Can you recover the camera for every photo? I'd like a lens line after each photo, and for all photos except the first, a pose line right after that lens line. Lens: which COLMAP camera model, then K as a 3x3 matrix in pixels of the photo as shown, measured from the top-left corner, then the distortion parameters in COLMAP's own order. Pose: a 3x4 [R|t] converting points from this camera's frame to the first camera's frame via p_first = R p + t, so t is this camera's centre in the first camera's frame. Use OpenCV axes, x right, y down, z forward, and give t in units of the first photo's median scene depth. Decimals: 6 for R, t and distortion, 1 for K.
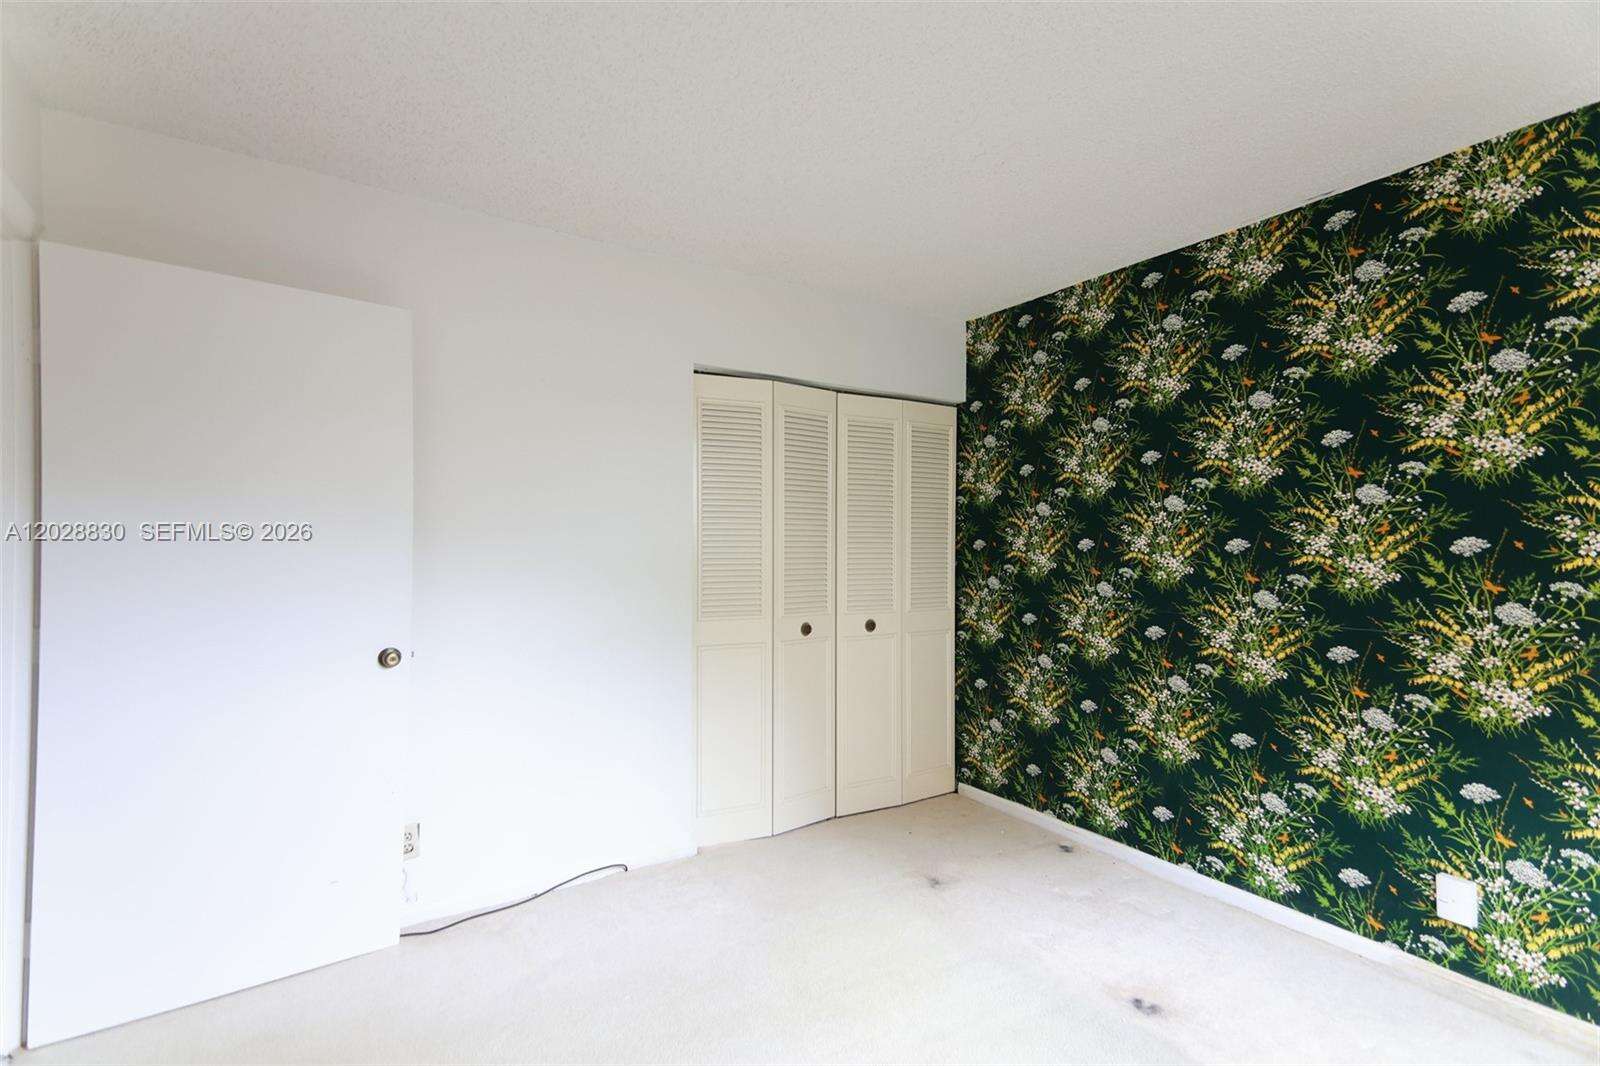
lens RADIAL K [[822.3, 0, 802.5], [0, 822.3, 549.8], [0, 0, 1]] dist [0.115557, -0.000146]
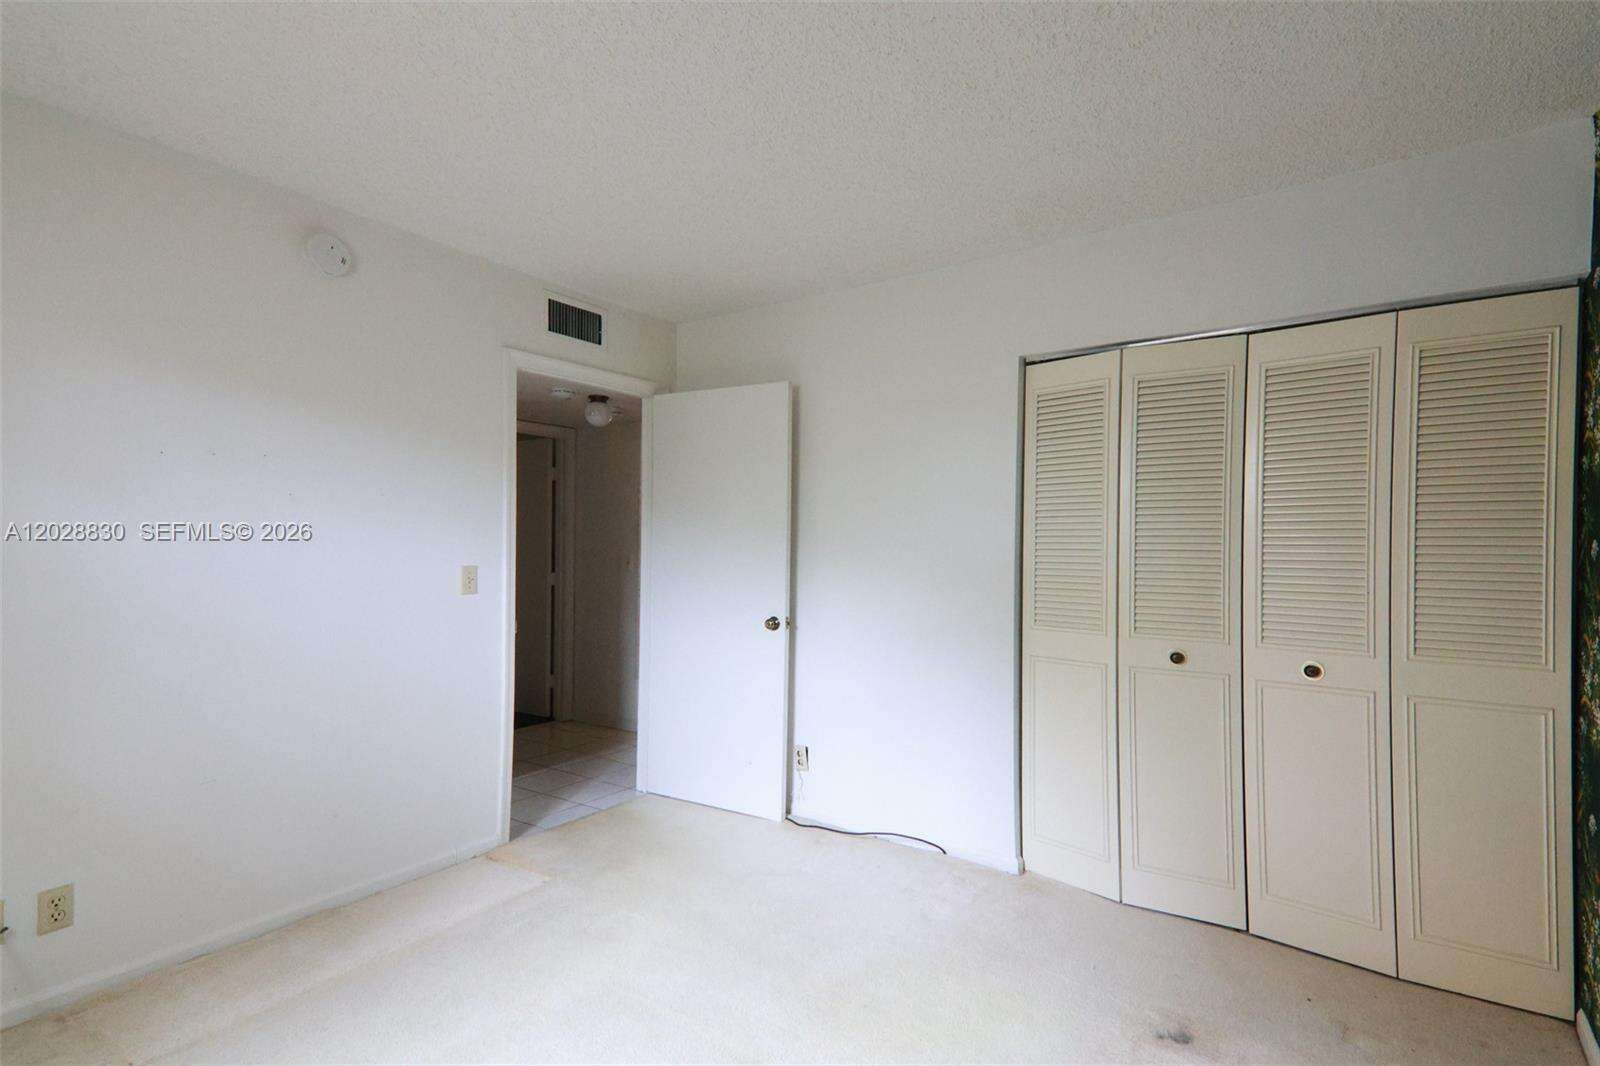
lens RADIAL K [[822.3, 0, 802.5], [0, 822.3, 549.8], [0, 0, 1]] dist [0.115557, -0.000146]
pose [[0.347354, 0.004319, -0.937724, 0.687935], [-0.015201, 0.999884, -0.001025, 0.001631], [0.937611, 0.014610, 0.347379, 0.438787]]
